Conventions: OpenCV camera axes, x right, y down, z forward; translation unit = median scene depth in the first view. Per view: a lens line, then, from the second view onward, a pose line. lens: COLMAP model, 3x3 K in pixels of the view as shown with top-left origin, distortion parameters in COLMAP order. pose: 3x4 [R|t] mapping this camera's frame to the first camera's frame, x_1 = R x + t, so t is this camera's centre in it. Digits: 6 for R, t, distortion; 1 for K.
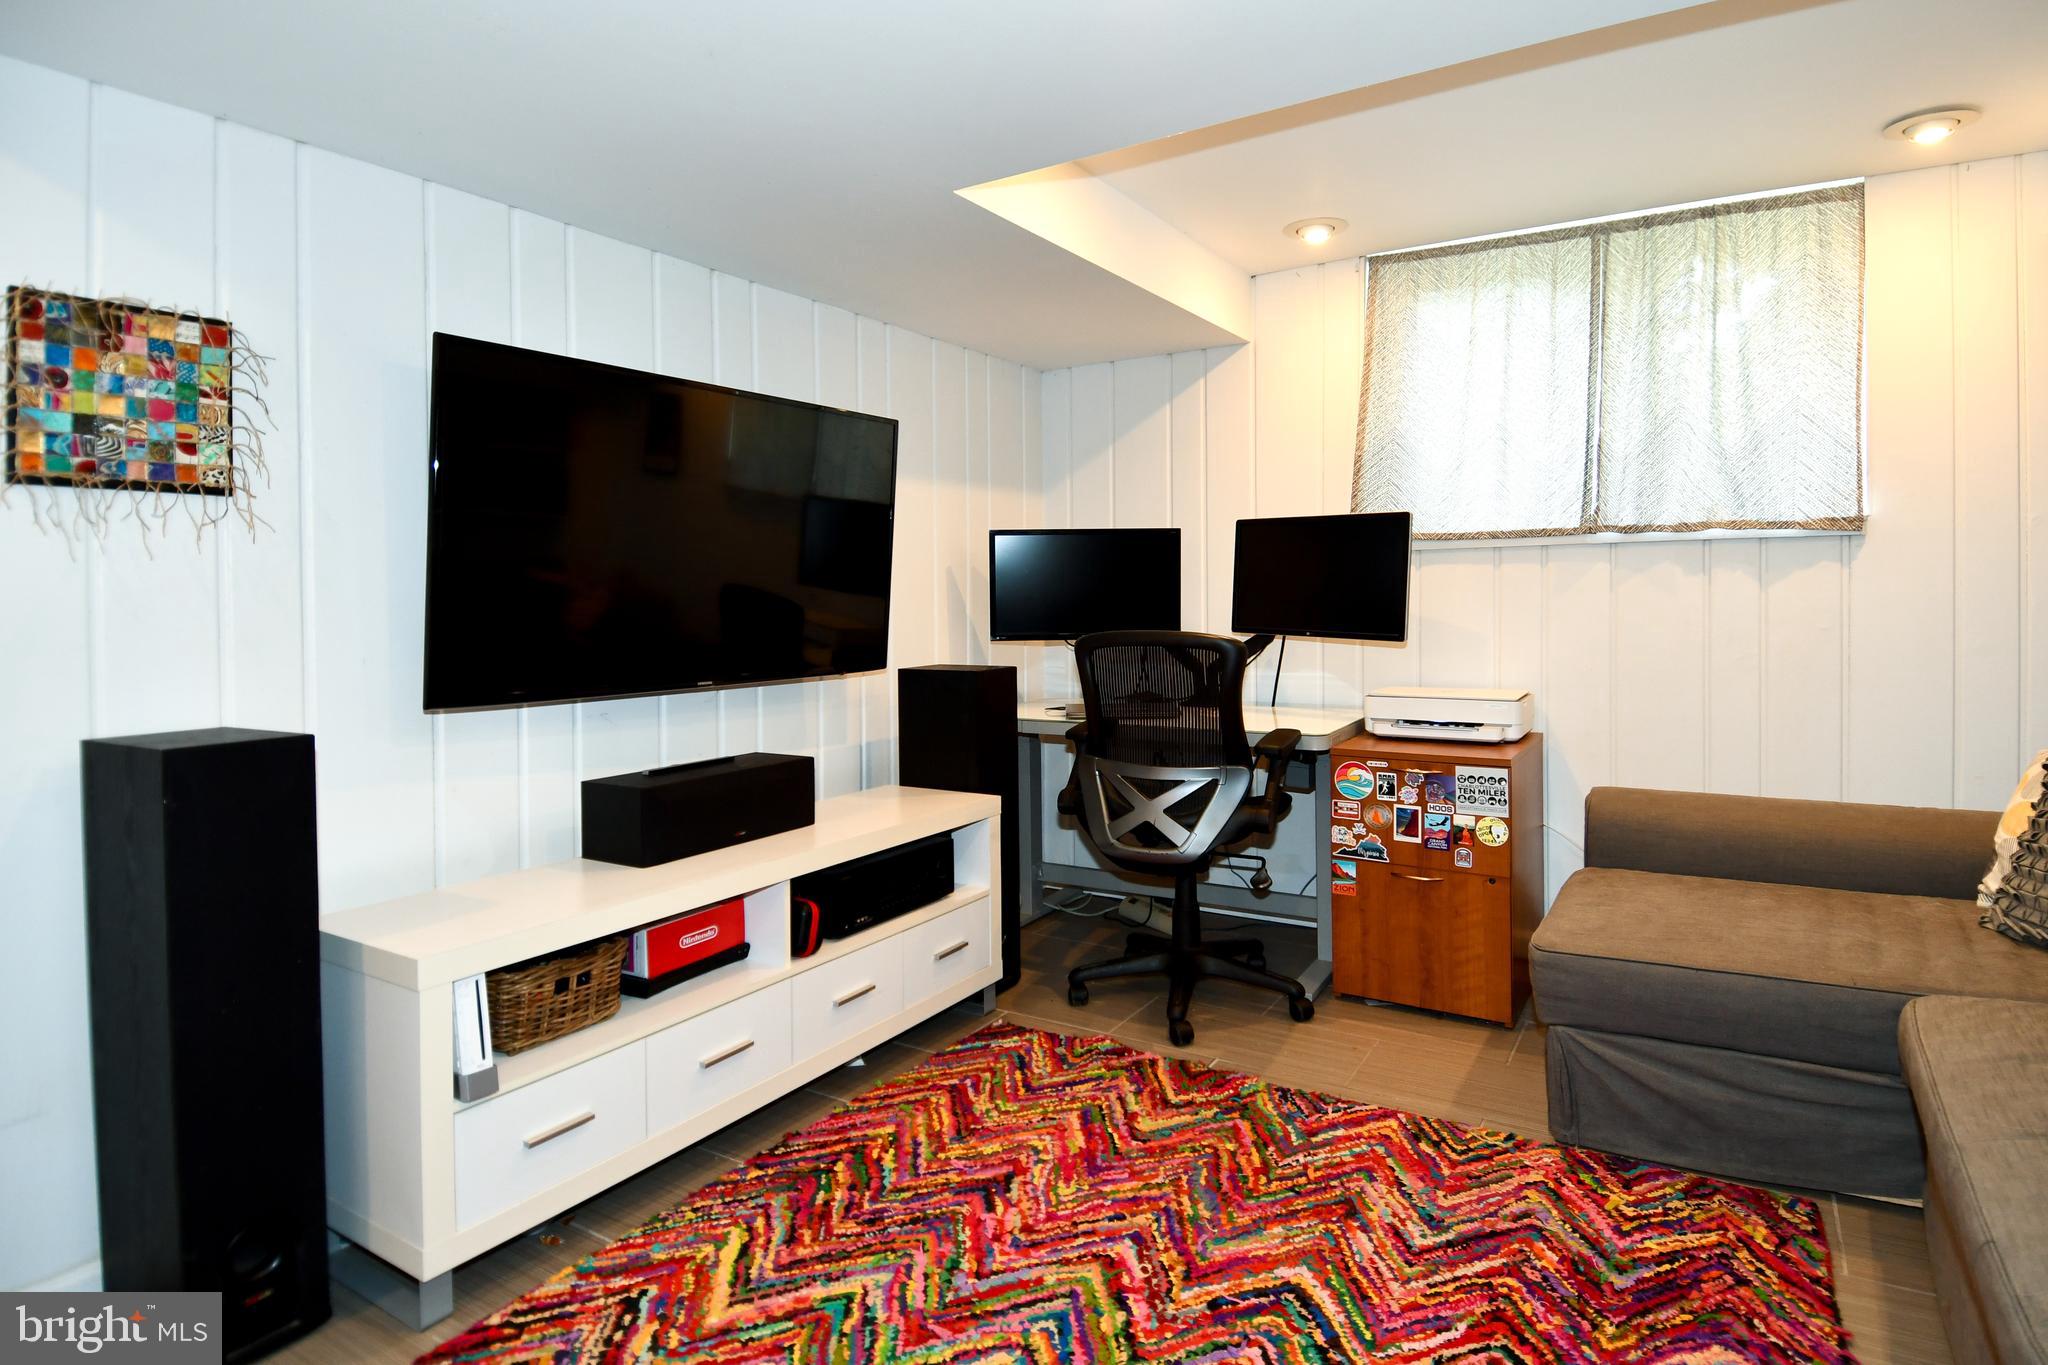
lens RADIAL K [[1080.0, 0, 1102.3], [0, 1080.0, 620.7], [0, 0, 1]] dist [0.040416, -0.047179]
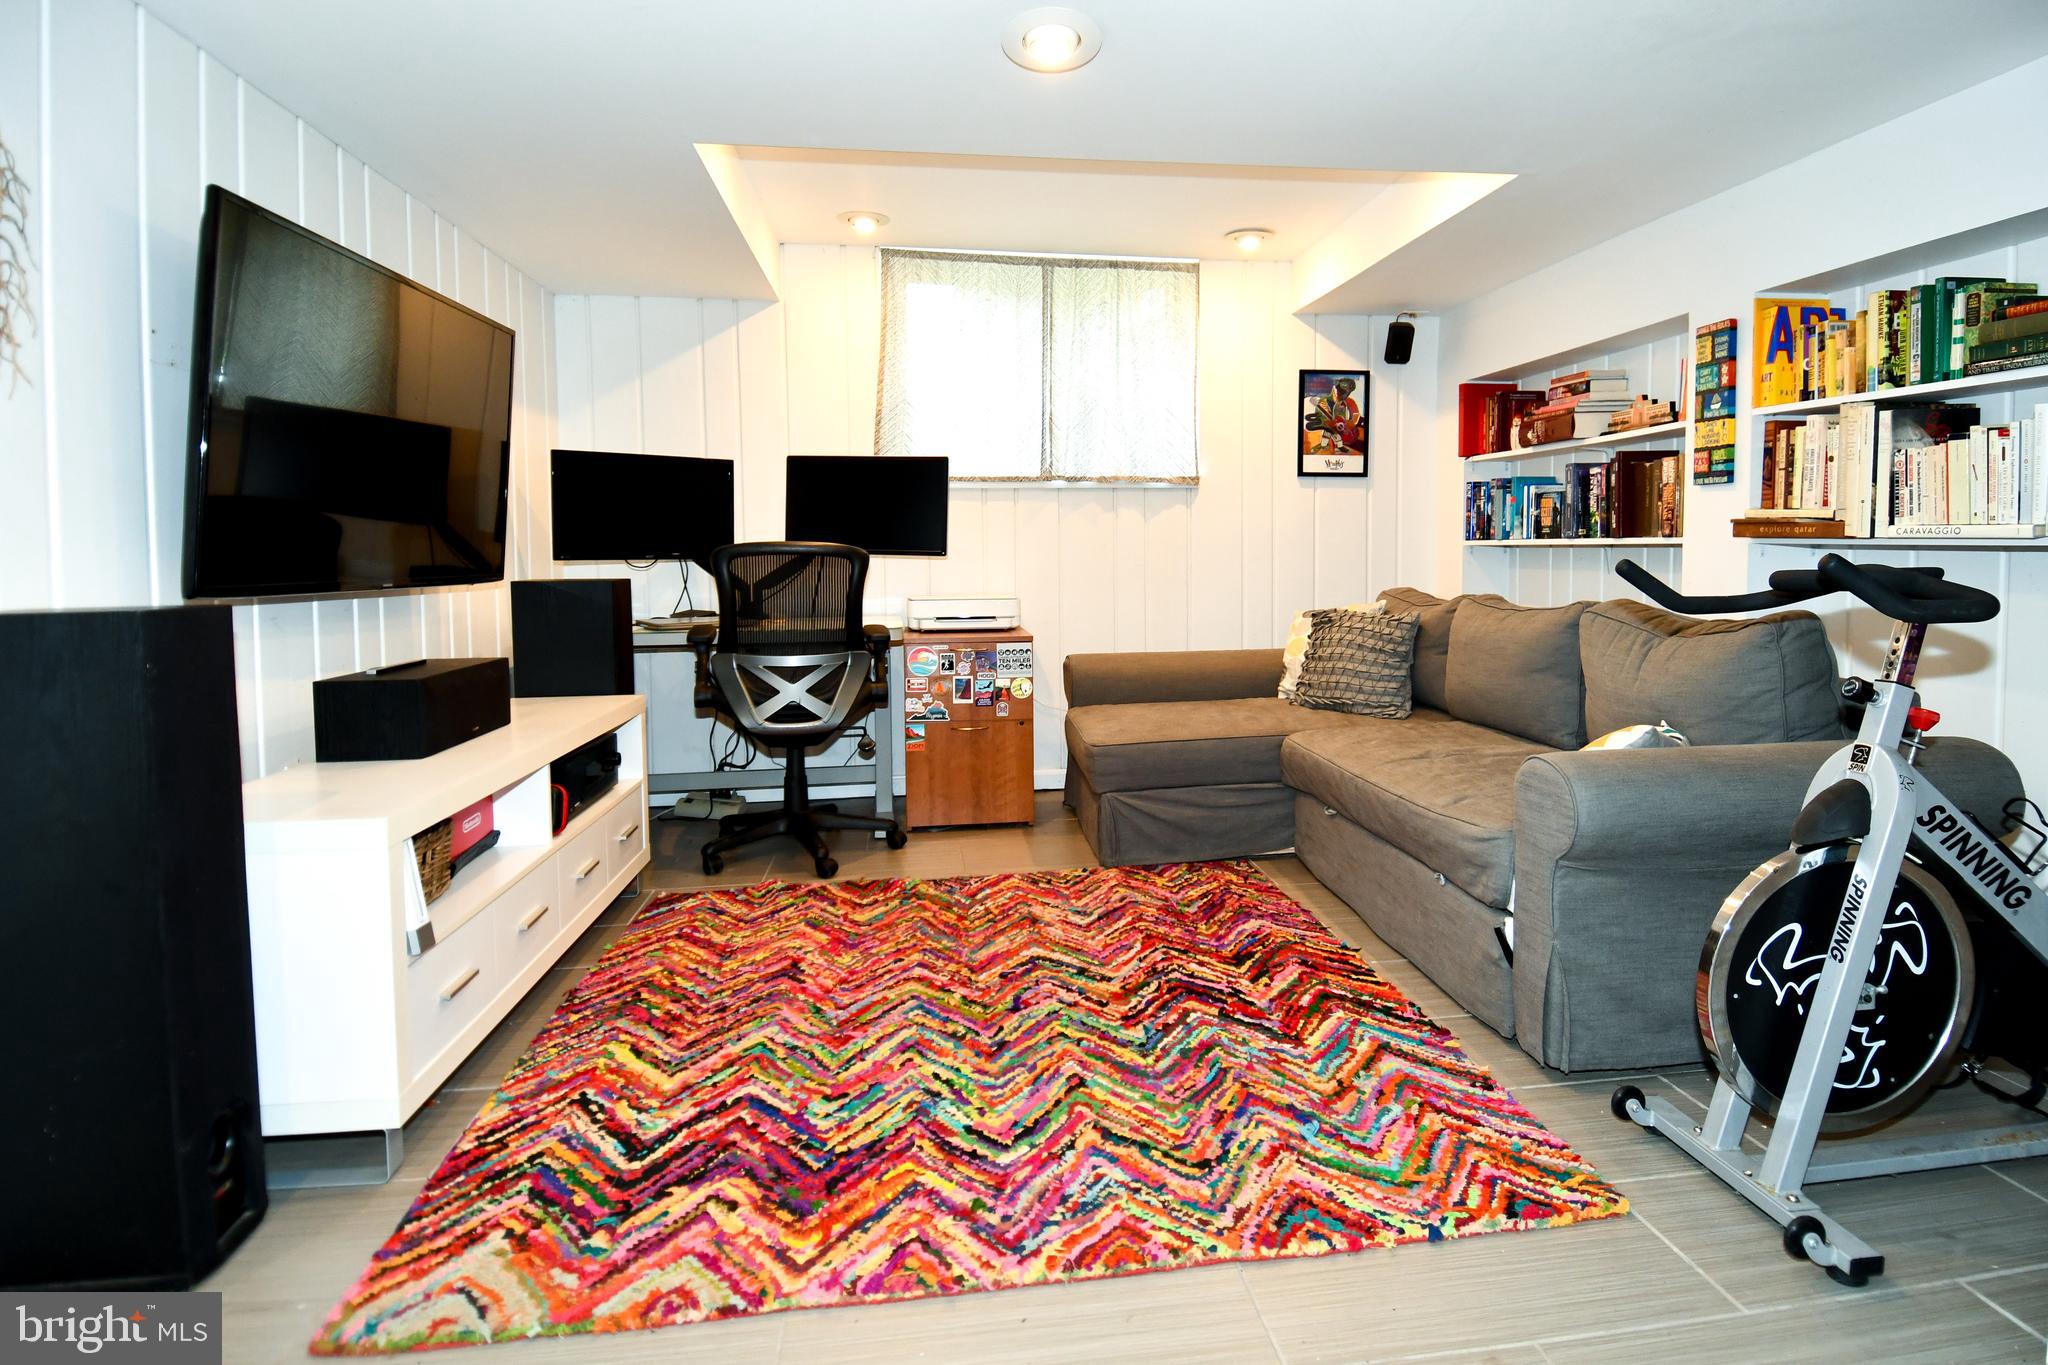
lens RADIAL K [[1068.7, 0, 1080.6], [0, 1068.7, 623.1], [0, 0, 1]] dist [0.069366, -0.076073]
pose [[0.777432, -0.037647, 0.627840, -0.456553], [0.019387, 0.999167, 0.035907, 0.063511], [-0.628669, -0.015743, 0.777514, -0.124009]]
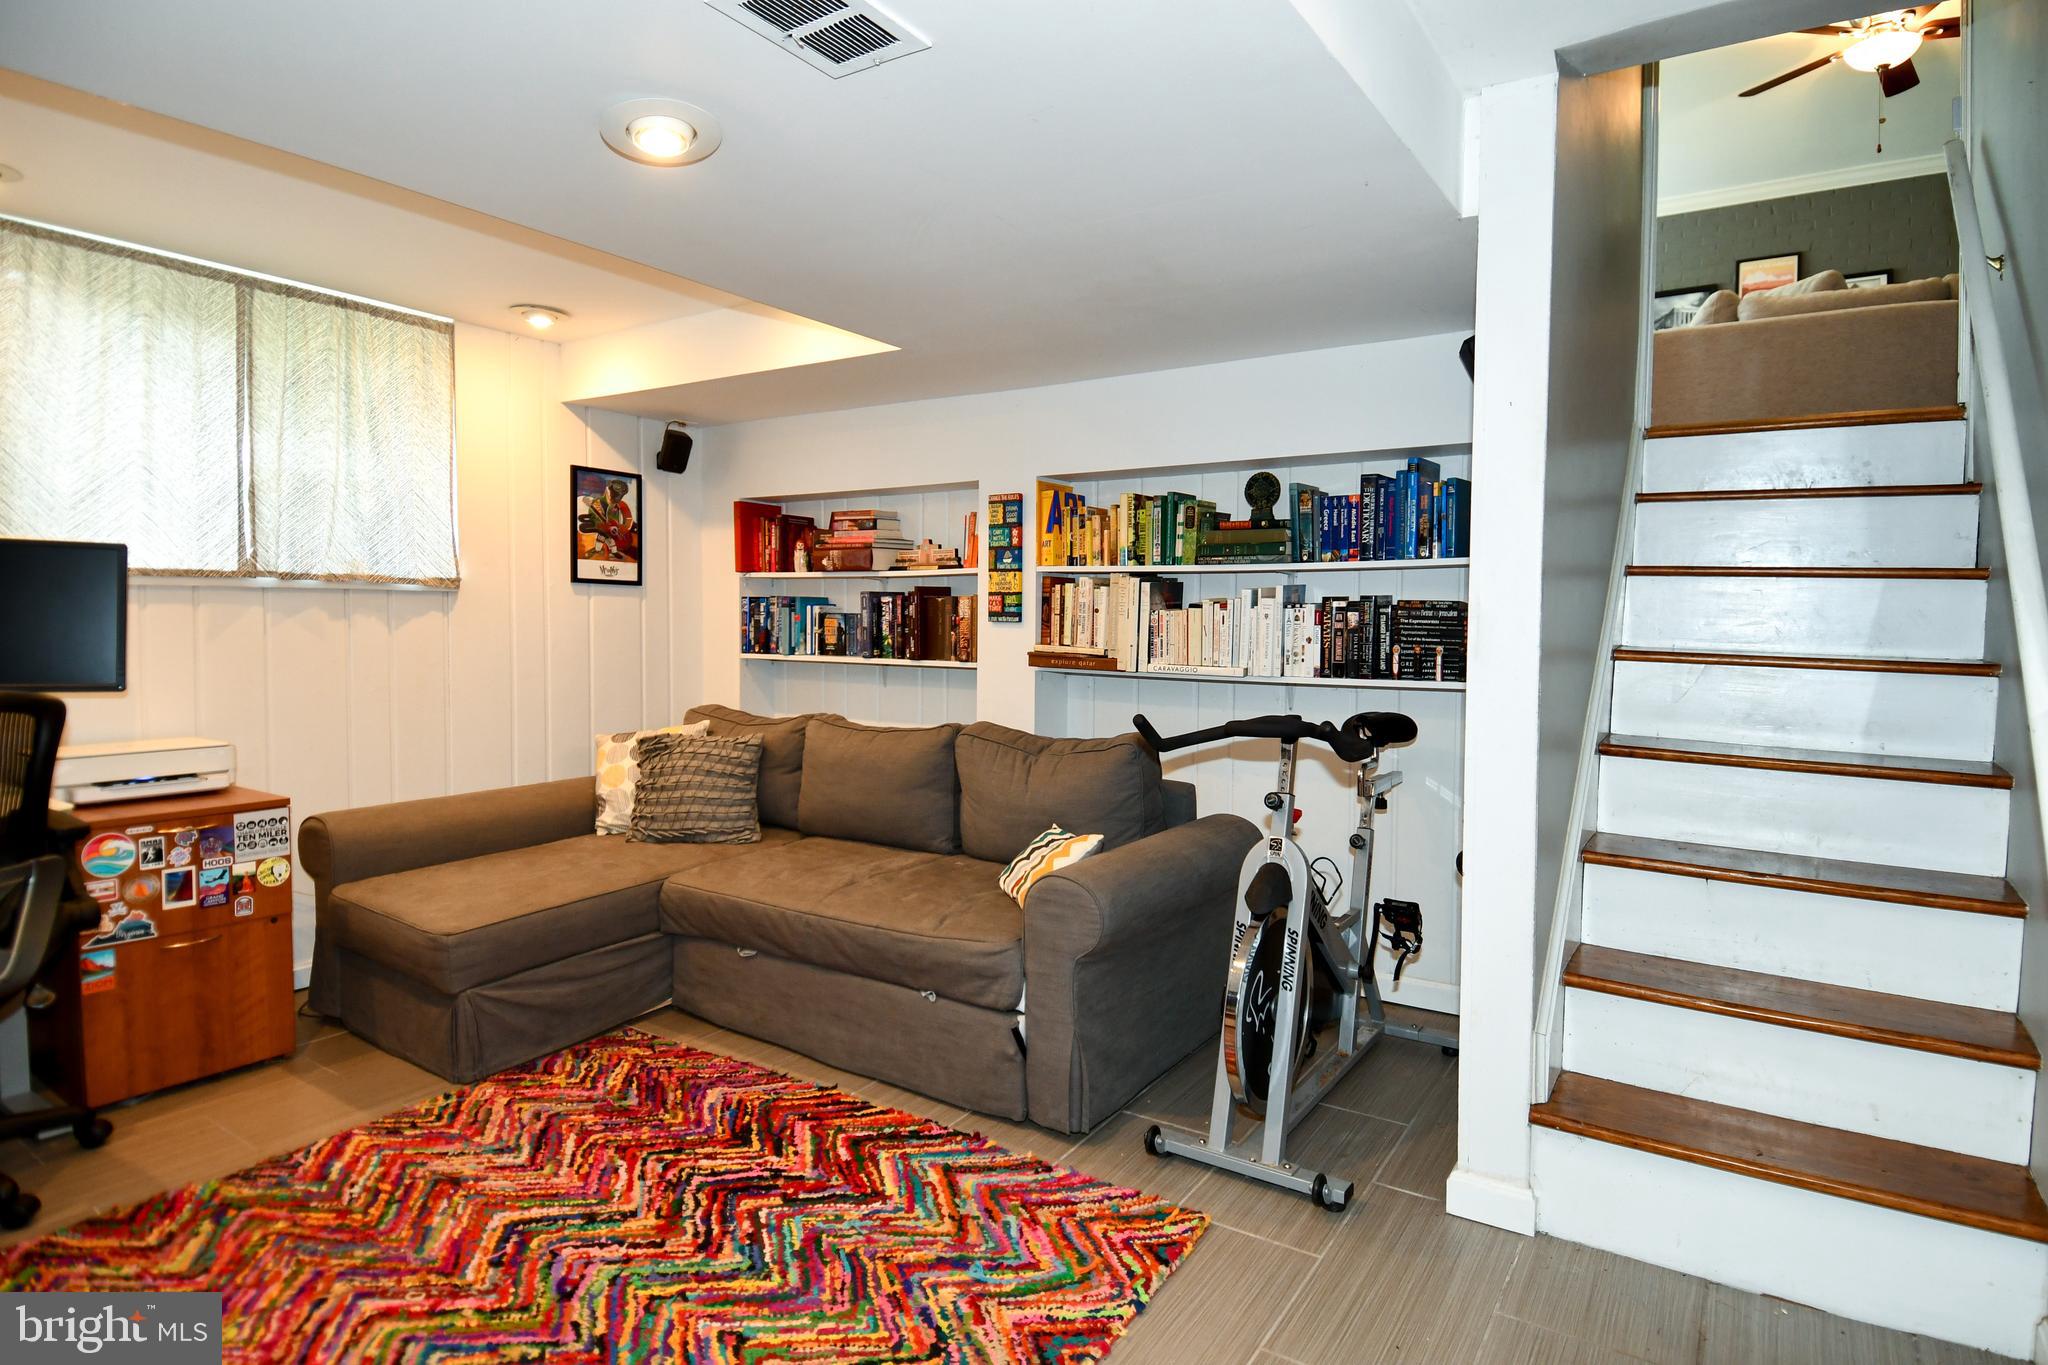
lens RADIAL K [[1073.3, 0, 1072.0], [0, 1073.3, 672.6], [0, 0, 1]] dist [0.045913, -0.050388]
pose [[0.035552, -0.035624, 0.998733, -0.632236], [0.020164, 0.999187, 0.034922, -0.012082], [-0.999164, 0.018897, 0.036242, 0.220151]]
